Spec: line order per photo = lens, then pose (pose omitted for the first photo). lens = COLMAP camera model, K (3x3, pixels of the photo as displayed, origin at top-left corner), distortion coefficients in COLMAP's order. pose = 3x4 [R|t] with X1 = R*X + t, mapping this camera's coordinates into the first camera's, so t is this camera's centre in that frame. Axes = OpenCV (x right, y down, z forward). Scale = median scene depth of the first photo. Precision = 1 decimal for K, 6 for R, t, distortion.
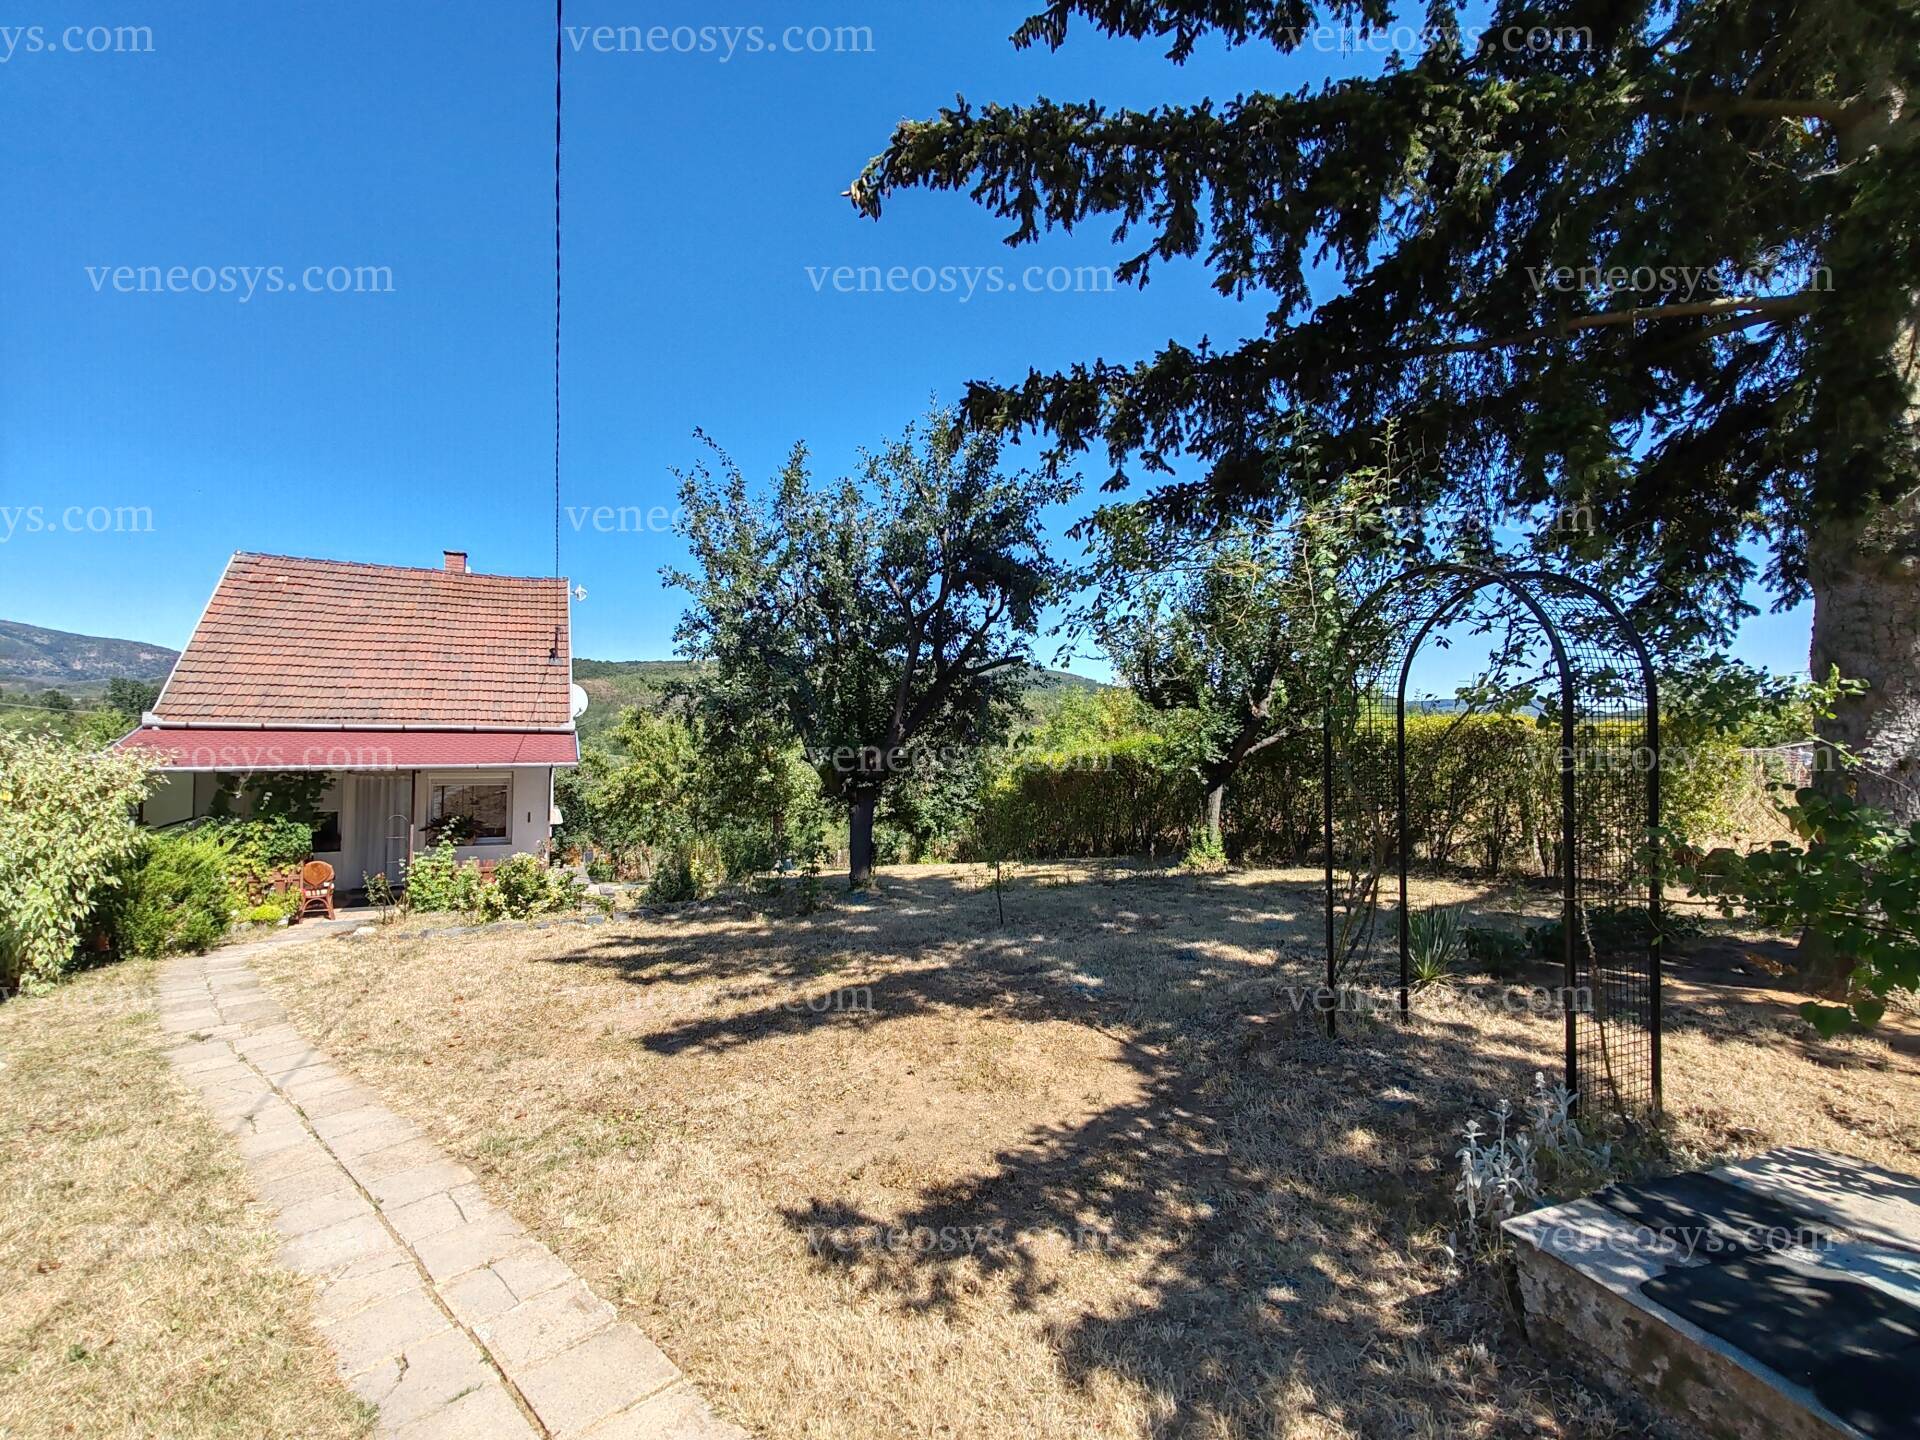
lens RADIAL K [[873.6, 0, 959.6], [0, 873.6, 718.8], [0, 0, 1]] dist [0.000635, 0.001995]
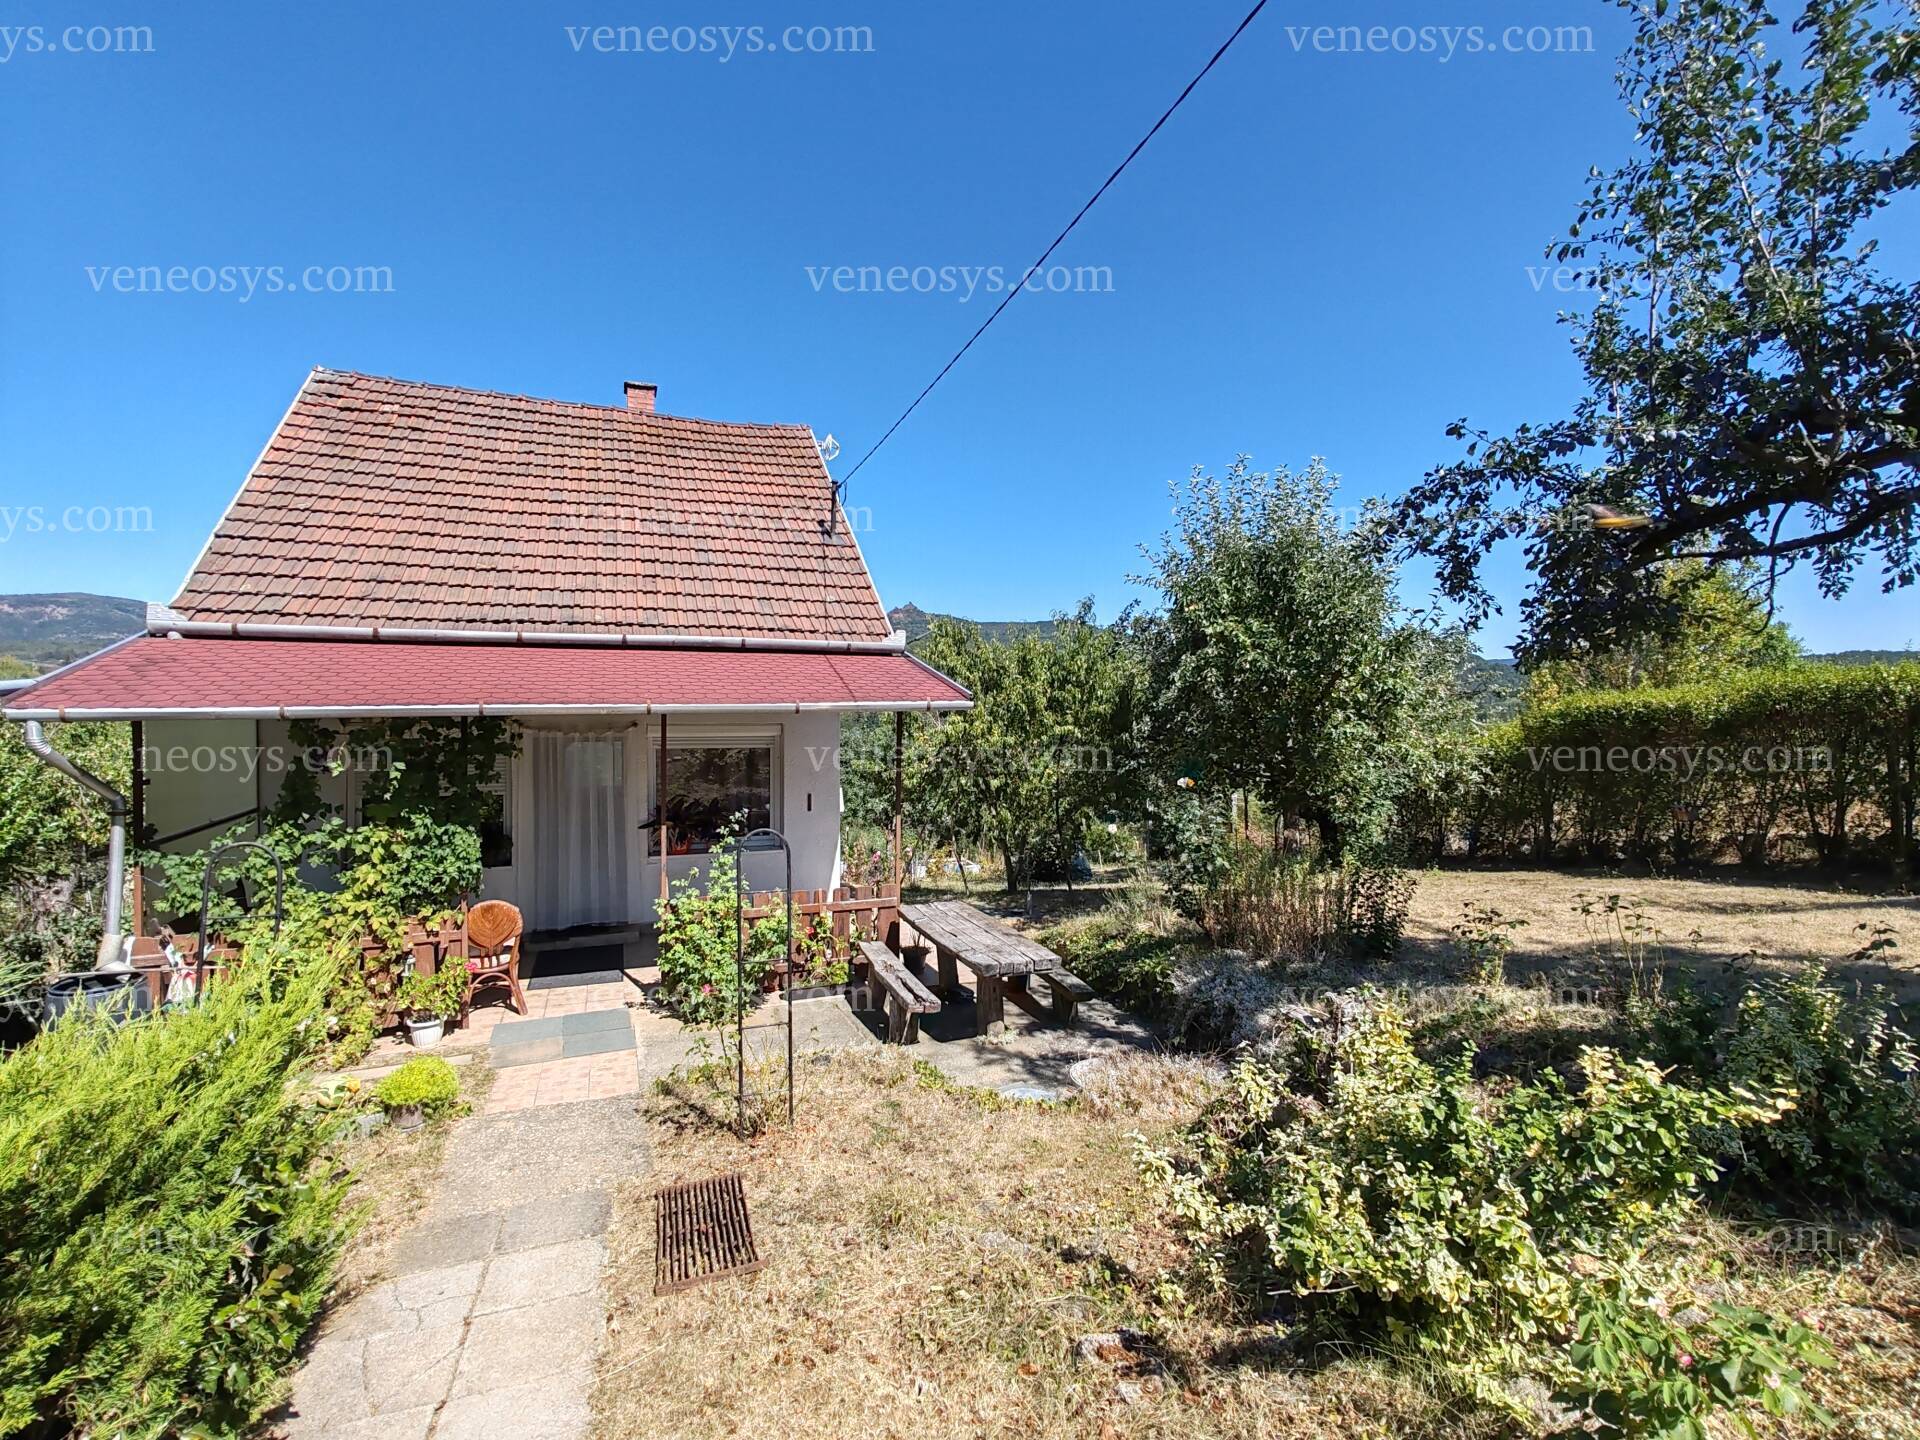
lens RADIAL K [[873.6, 0, 960.5], [0, 873.6, 718.9], [0, 0, 1]] dist [0.000635, 0.001995]
pose [[0.997707, -0.006997, -0.067316, -0.378867], [0.009841, 0.999069, 0.042008, 0.036545], [0.066959, -0.042574, 0.996847, 0.459529]]
